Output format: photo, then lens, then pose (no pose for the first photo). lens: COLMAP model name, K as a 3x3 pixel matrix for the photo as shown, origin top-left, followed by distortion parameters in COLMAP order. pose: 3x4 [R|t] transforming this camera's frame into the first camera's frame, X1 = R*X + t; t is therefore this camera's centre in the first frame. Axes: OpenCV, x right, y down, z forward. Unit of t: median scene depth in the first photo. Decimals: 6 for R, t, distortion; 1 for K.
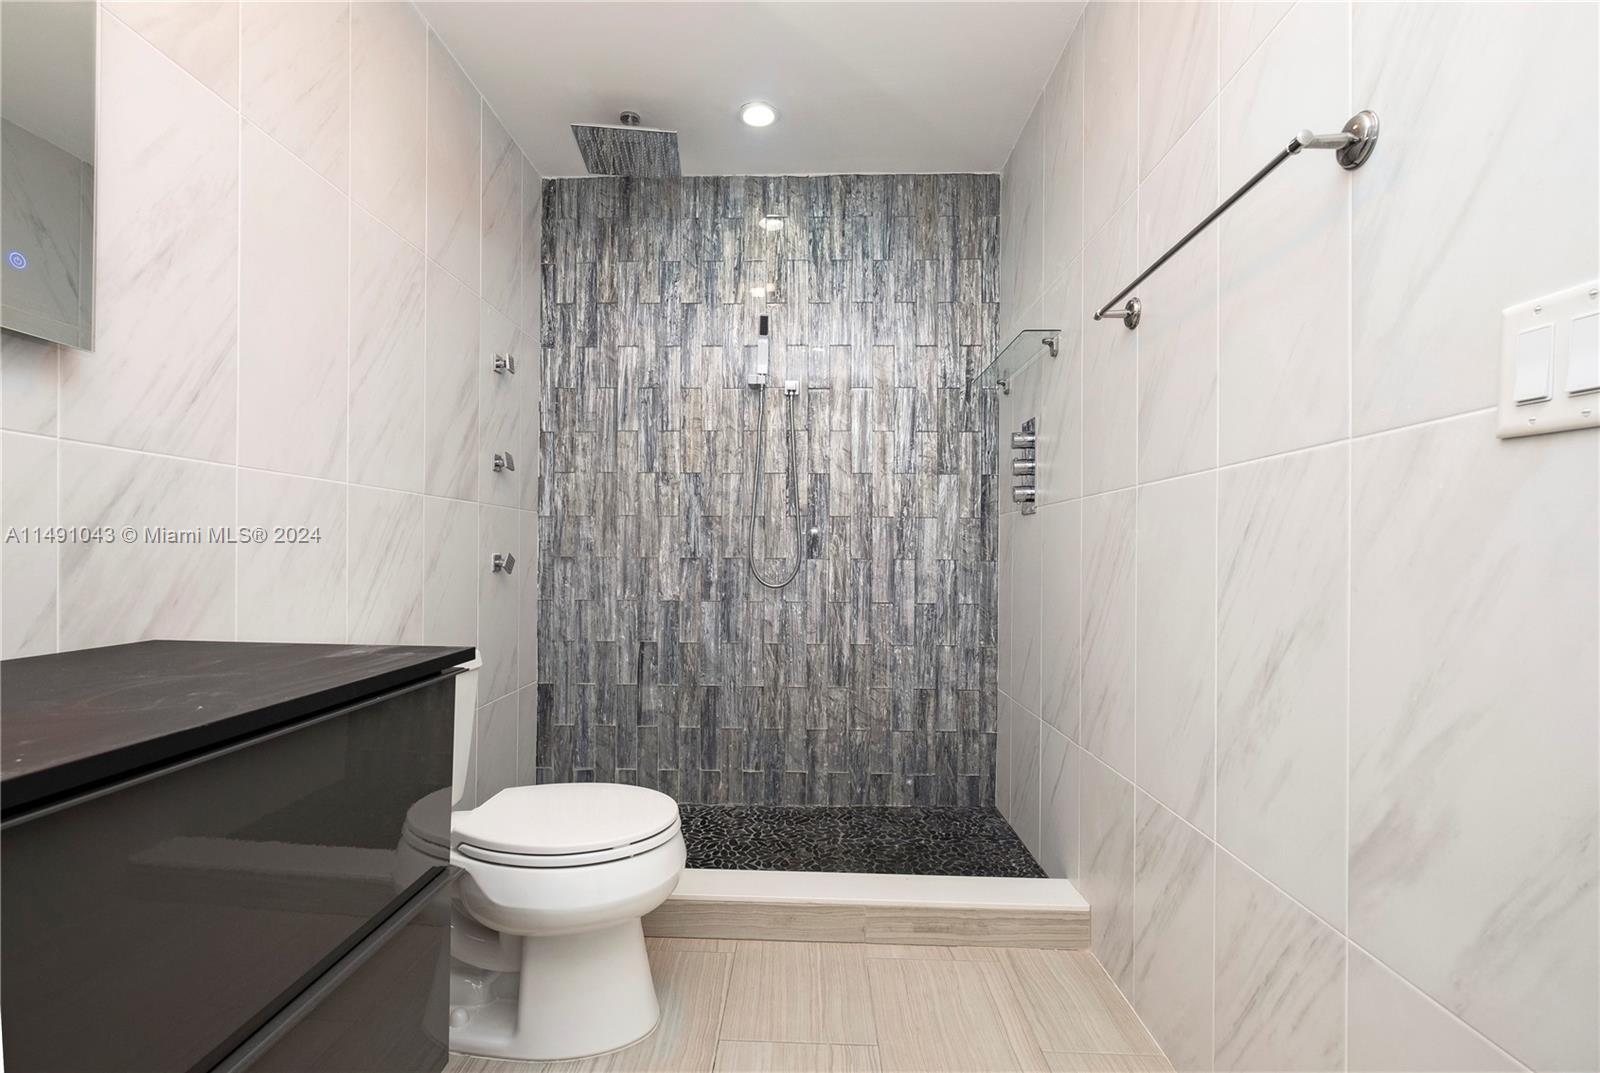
lens RADIAL K [[730.2, 0, 780.7], [0, 730.2, 559.6], [0, 0, 1]] dist [-0.001419, 0.000672]
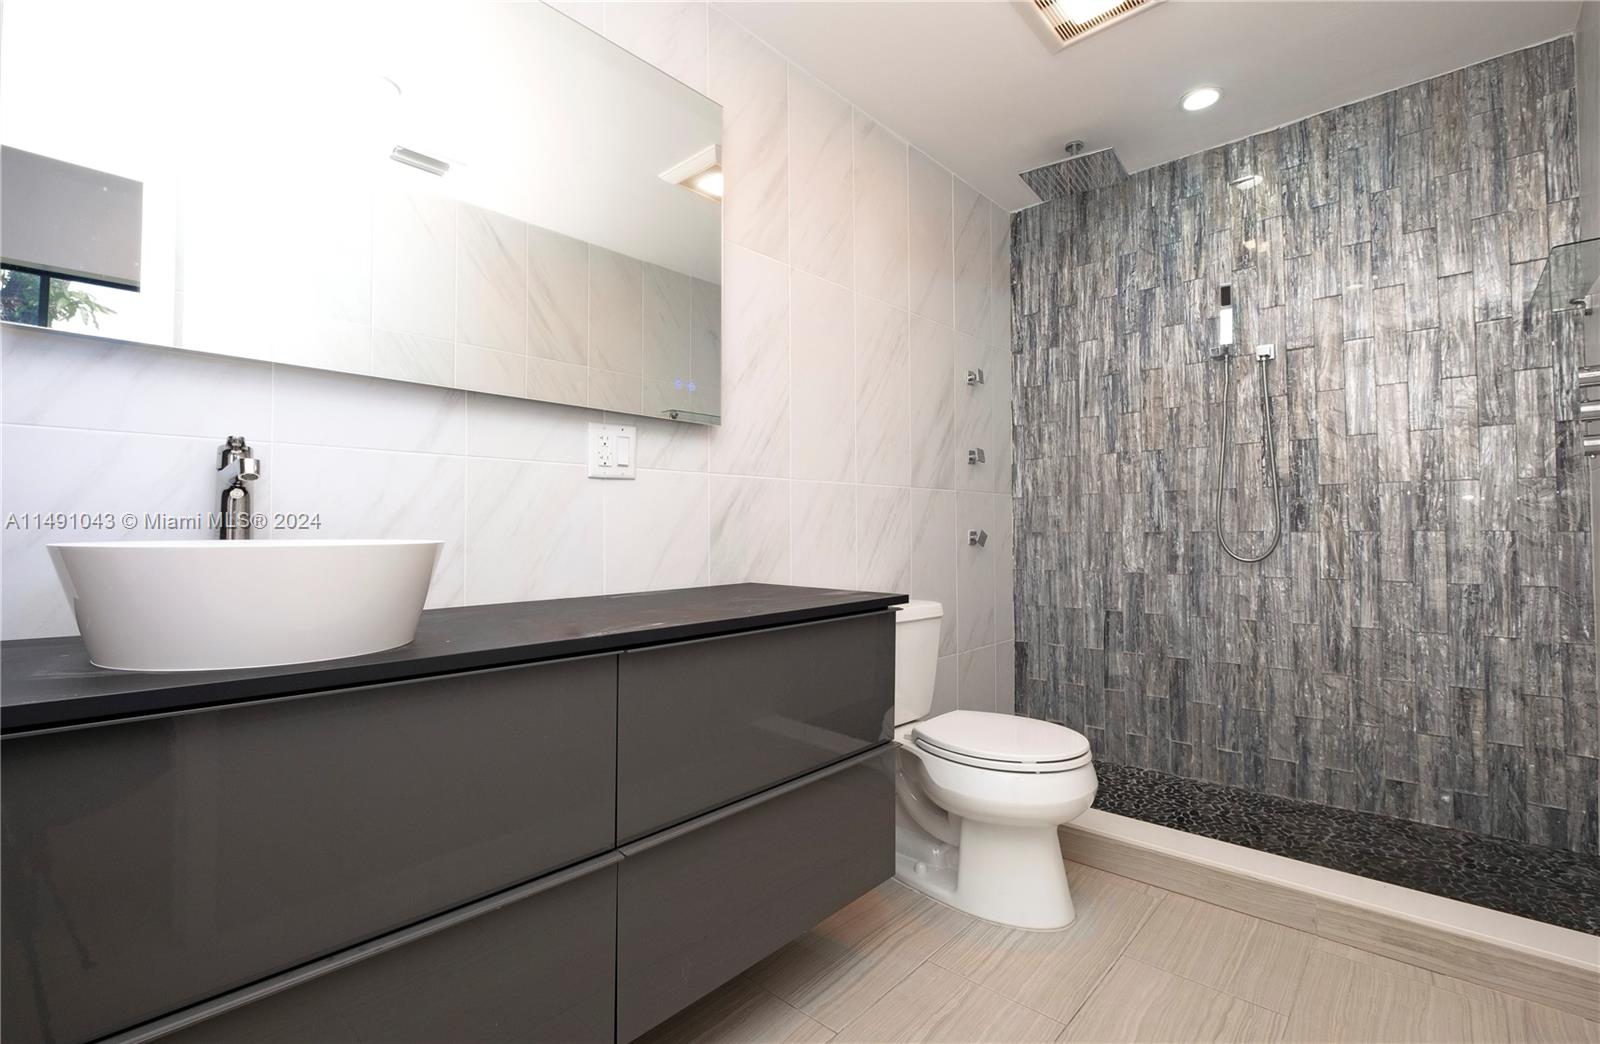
lens RADIAL K [[698.2, 0, 801.2], [0, 698.2, 521.4], [0, 0, 1]] dist [0.000404, 0.000325]
pose [[0.774534, -0.020842, -0.632189, 0.118641], [0.008099, 0.999702, -0.023036, 0.001387], [0.632481, 0.012722, 0.774472, -0.088186]]
